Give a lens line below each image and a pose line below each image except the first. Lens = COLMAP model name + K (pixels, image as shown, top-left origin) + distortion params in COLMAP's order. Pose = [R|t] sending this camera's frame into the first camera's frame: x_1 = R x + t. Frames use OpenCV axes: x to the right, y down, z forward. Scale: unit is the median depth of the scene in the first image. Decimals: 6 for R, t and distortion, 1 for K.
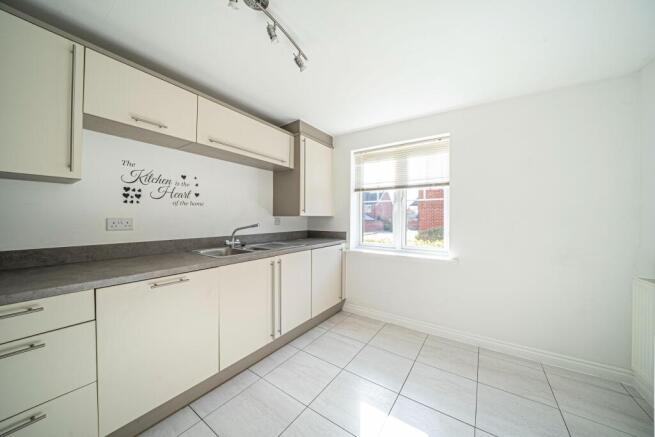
lens RADIAL K [[226.9, 0, 327.9], [0, 226.9, 218.8], [0, 0, 1]] dist [-0.002270, -0.000046]
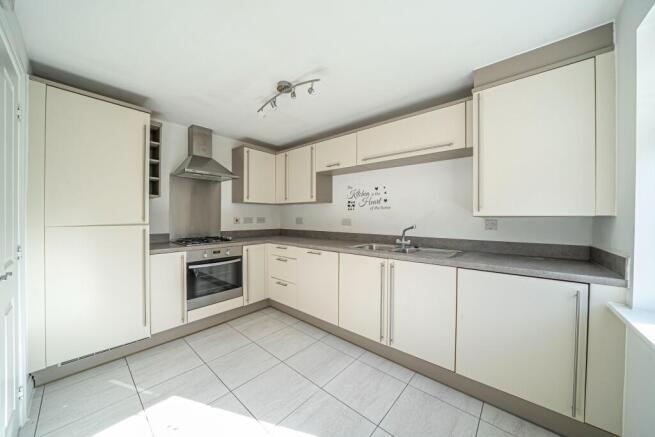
lens RADIAL K [[226.9, 0, 327.4], [0, 226.9, 217.9], [0, 0, 1]] dist [-0.002270, -0.000046]
pose [[-0.096463, -0.003442, -0.995331, 0.759100], [-0.011238, 0.999934, -0.002369, -0.002100], [0.995273, 0.010957, -0.096495, 0.850946]]
